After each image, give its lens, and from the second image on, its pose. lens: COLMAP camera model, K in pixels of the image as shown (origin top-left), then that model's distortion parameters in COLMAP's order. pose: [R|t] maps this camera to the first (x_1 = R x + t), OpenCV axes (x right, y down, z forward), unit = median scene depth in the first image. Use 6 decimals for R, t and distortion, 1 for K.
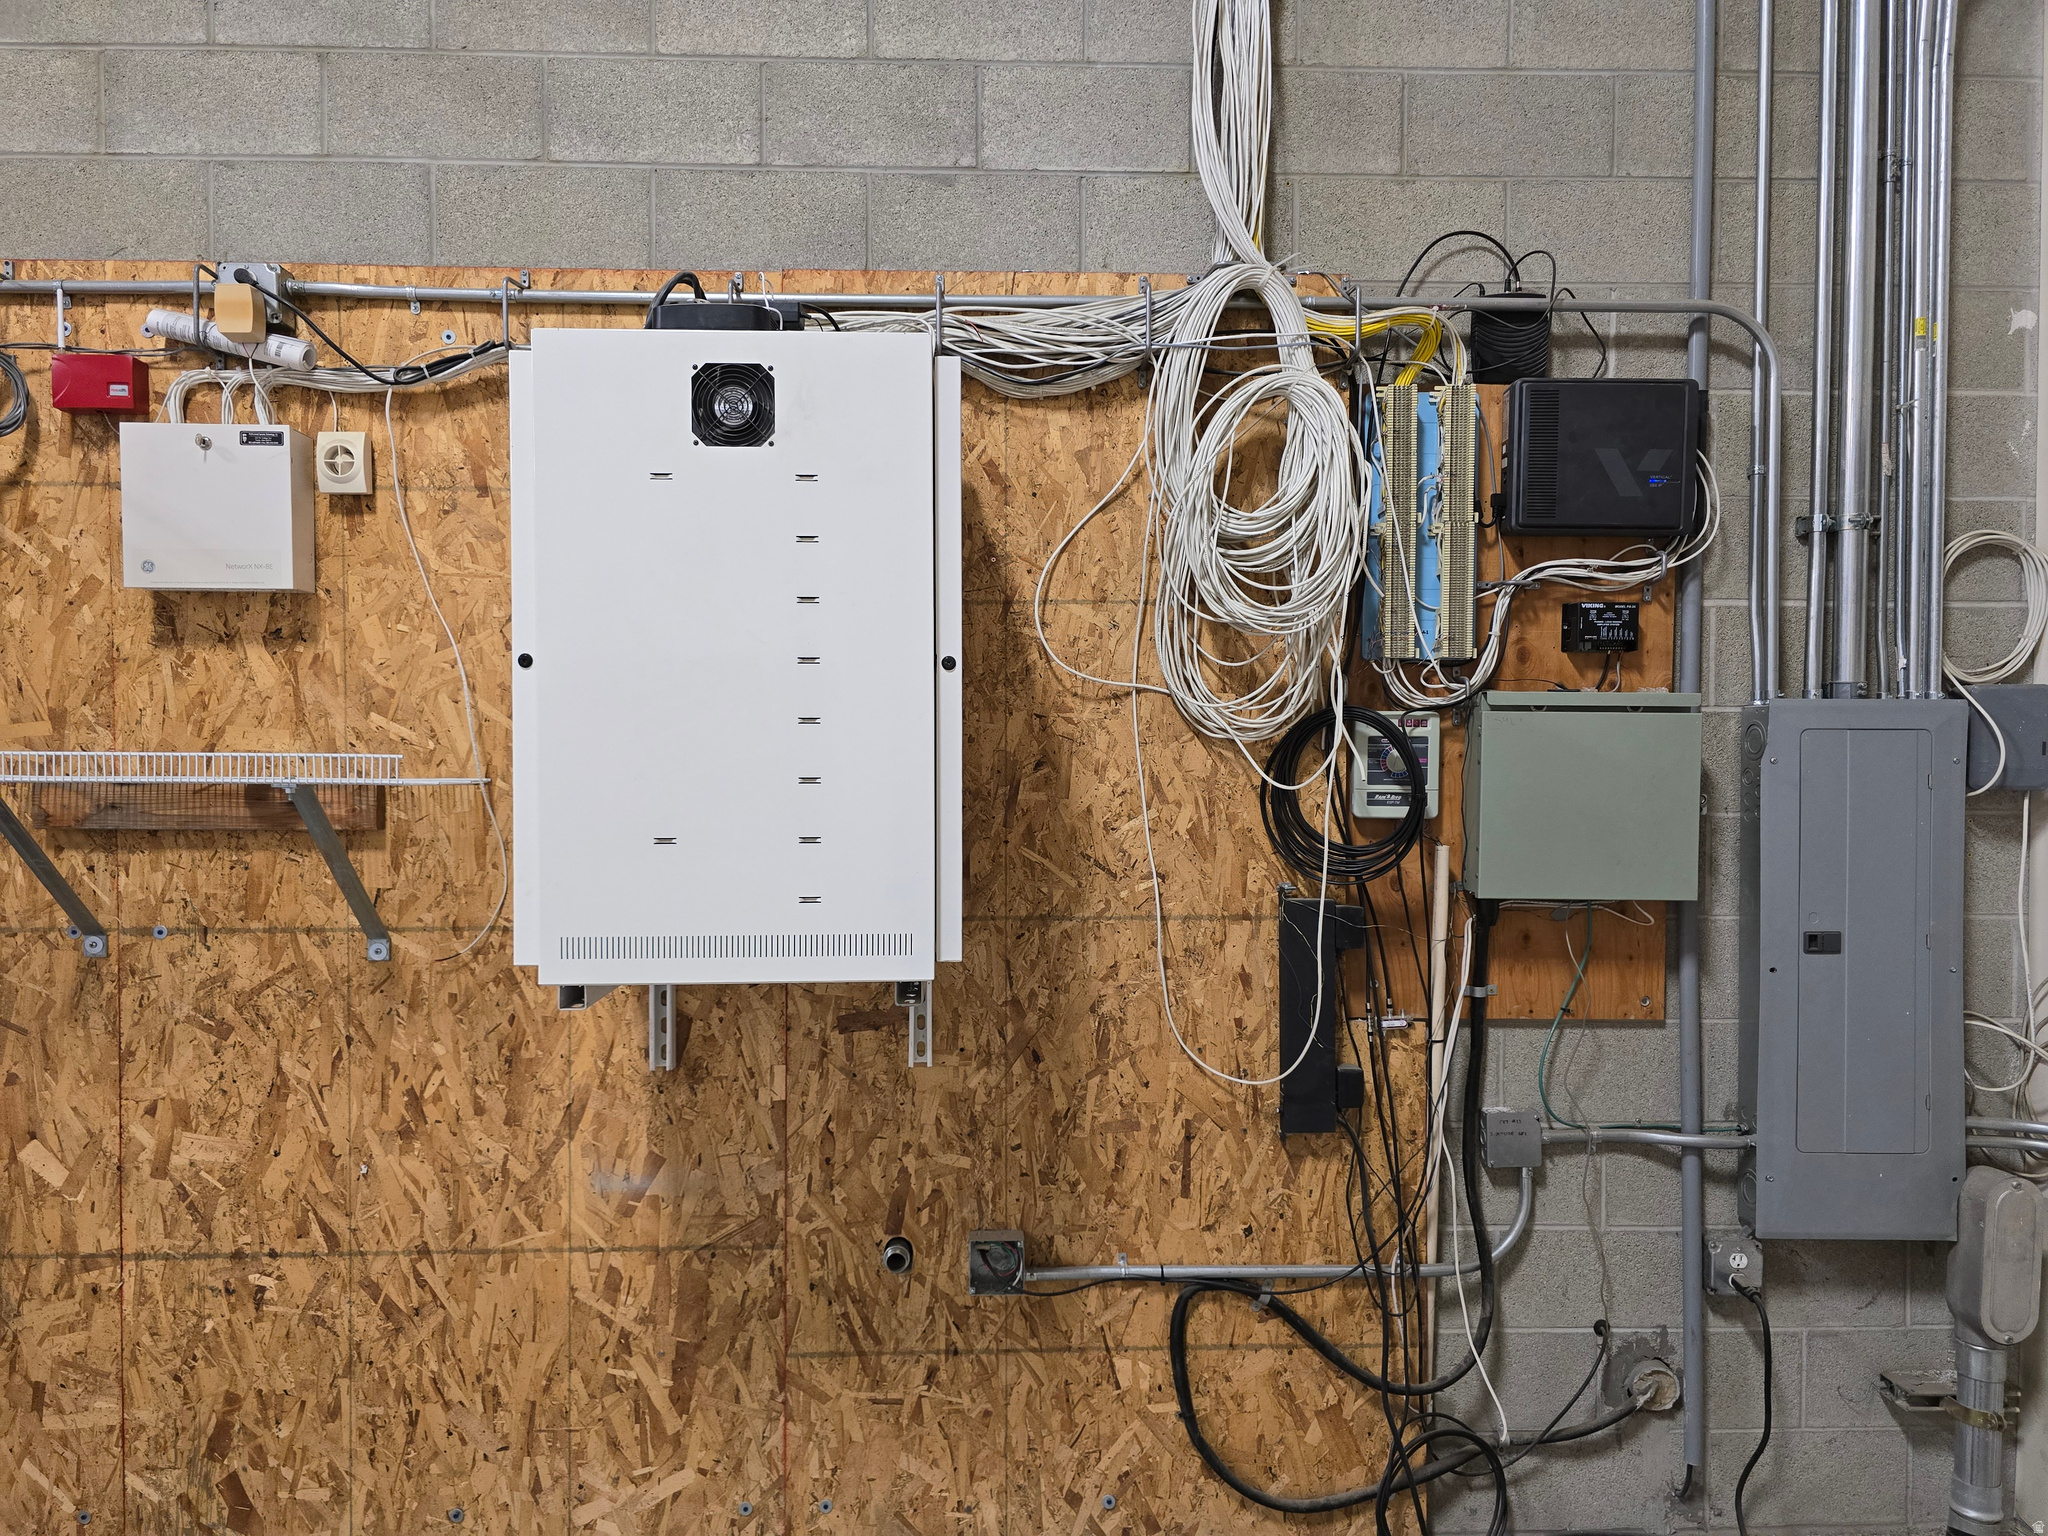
lens RADIAL K [[1387.1, 0, 1024.1], [0, 1387.1, 762.6], [0, 0, 1]] dist [0.046979, -0.016962]
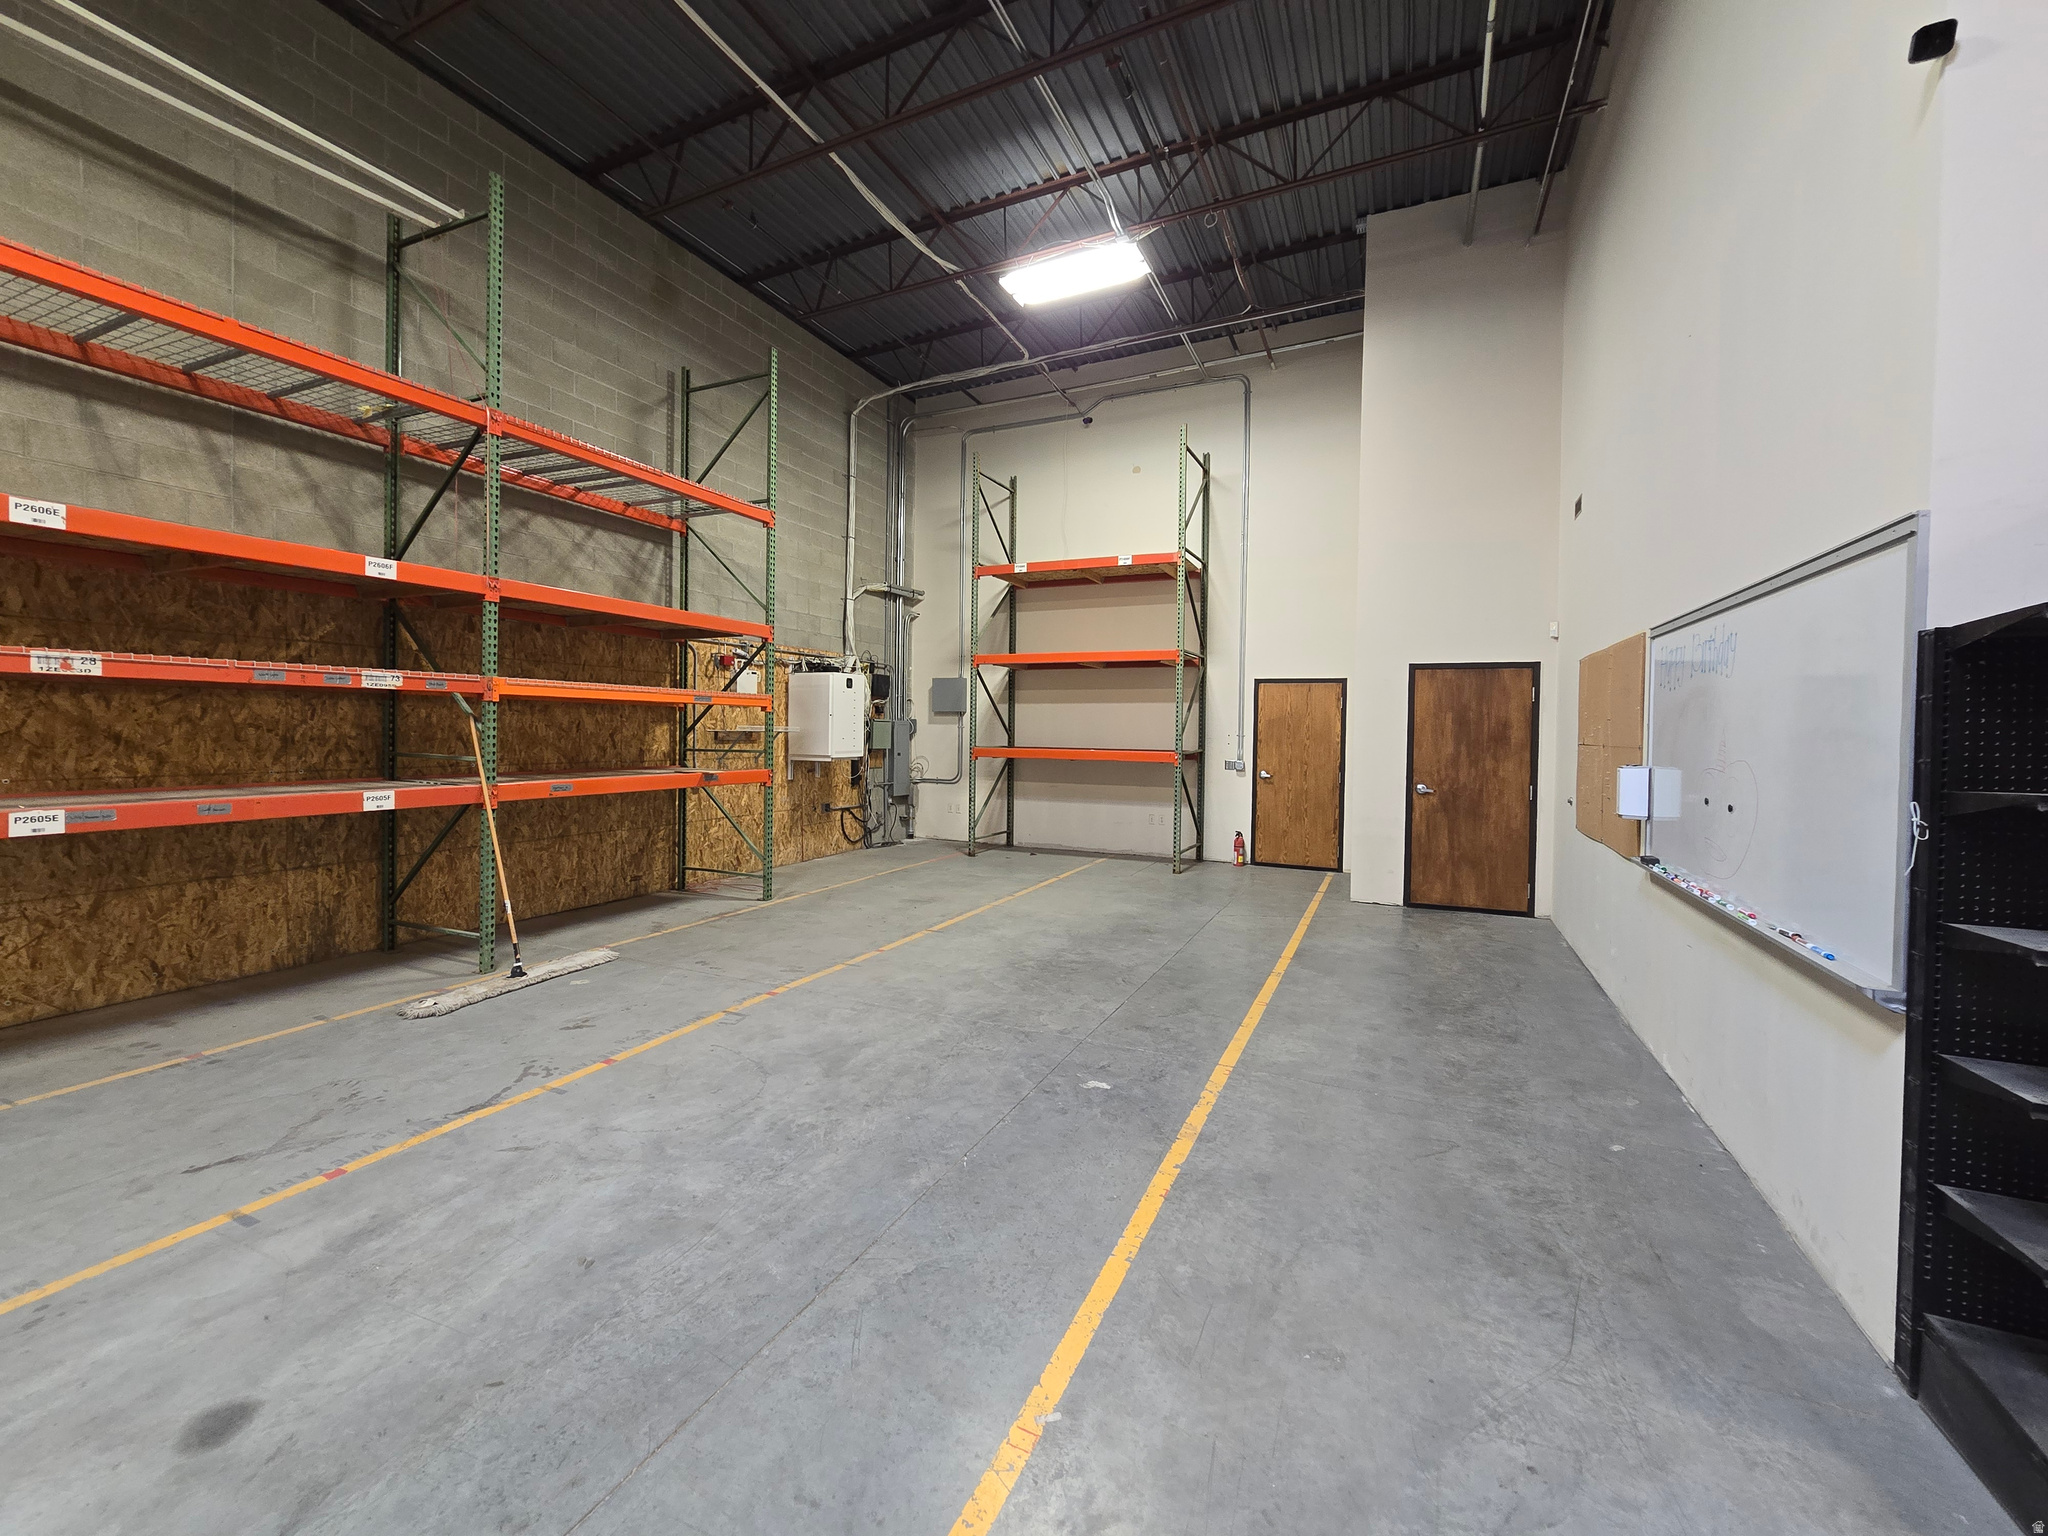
lens RADIAL K [[837.0, 0, 1016.3], [0, 837.0, 752.8], [0, 0, 1]] dist [-0.003672, 0.000995]
pose [[0.461148, -0.027659, 0.886892, -2.945126], [0.009314, 0.999610, 0.026332, 0.016117], [-0.887274, -0.003882, 0.461226, -1.502724]]
